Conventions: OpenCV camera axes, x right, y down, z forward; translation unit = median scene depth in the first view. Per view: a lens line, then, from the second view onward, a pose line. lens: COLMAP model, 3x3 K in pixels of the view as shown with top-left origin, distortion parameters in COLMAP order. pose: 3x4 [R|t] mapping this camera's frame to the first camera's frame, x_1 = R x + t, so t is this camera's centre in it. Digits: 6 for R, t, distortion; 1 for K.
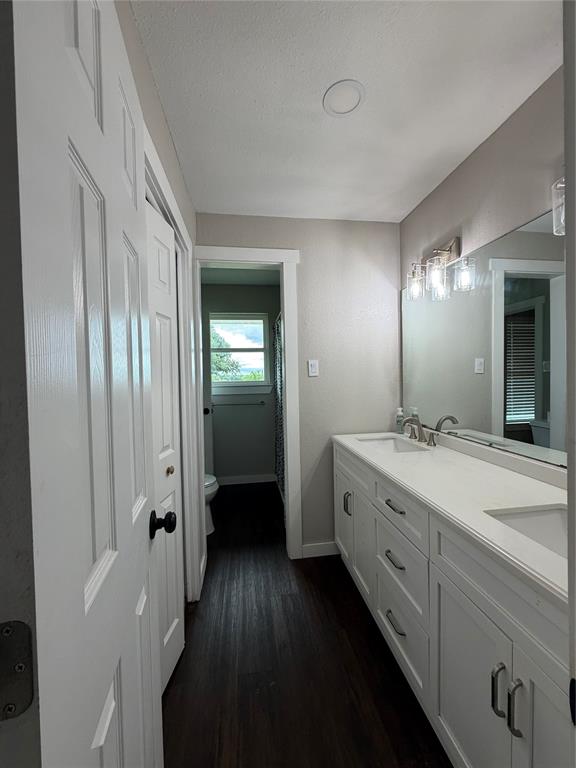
lens RADIAL K [[302.3, 0, 288.1], [0, 302.3, 383.8], [0, 0, 1]] dist [-0.000728, 0.000702]
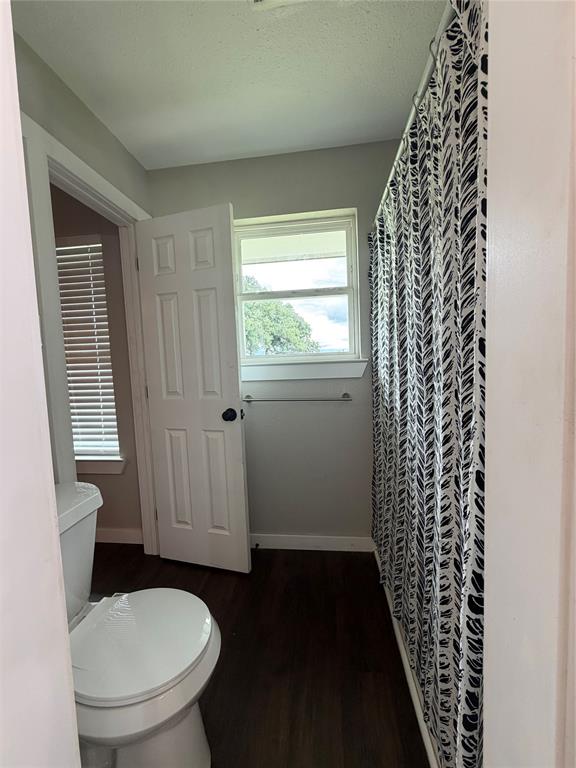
lens RADIAL K [[302.3, 0, 288.2], [0, 302.3, 383.5], [0, 0, 1]] dist [-0.000728, 0.000702]
pose [[0.962445, 0.003856, -0.271450, -0.042168], [0.009987, 0.998719, 0.049599, 0.015687], [0.271294, -0.050448, 0.961174, 0.519347]]
